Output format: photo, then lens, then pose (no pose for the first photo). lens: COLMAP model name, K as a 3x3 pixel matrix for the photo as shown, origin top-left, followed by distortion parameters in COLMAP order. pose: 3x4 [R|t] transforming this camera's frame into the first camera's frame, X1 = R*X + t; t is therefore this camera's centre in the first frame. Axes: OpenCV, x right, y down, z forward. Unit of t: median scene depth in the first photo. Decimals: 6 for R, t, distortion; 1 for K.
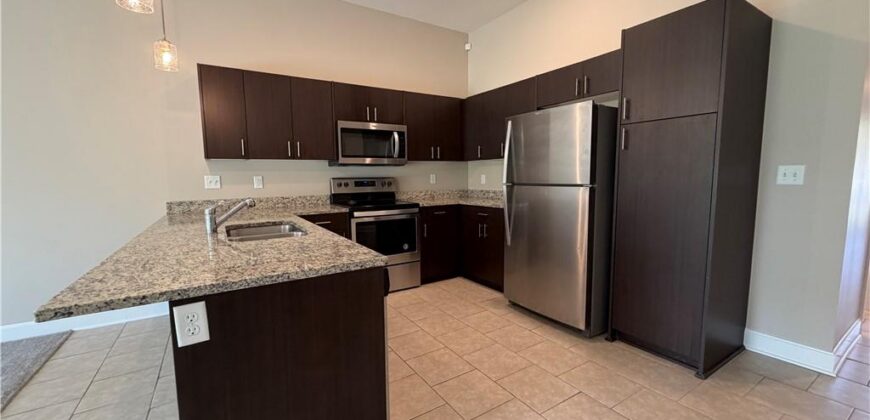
lens RADIAL K [[345.5, 0, 433.3], [0, 345.5, 209.9], [0, 0, 1]] dist [-0.001379, -0.000082]
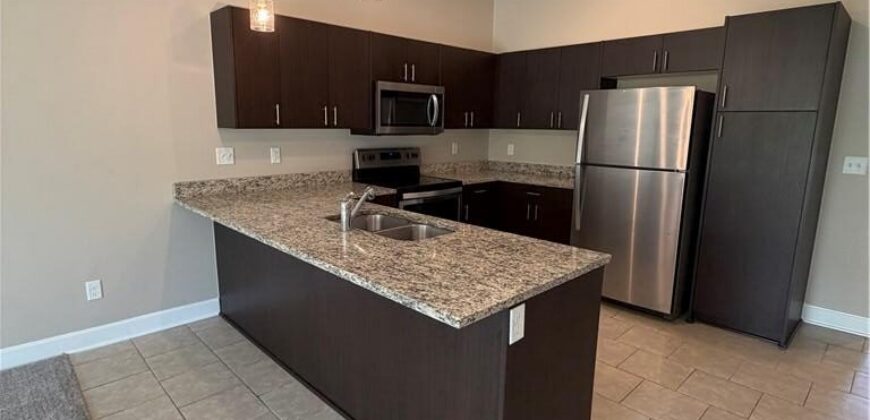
lens RADIAL K [[461.1, 0, 432.4], [0, 461.1, 204.6], [0, 0, 1]] dist [-0.001789, 0.000562]
pose [[0.978526, -0.009300, 0.205914, -0.385984], [-0.005964, 0.997286, 0.073382, -0.049100], [-0.206037, -0.073034, 0.975815, -0.112521]]
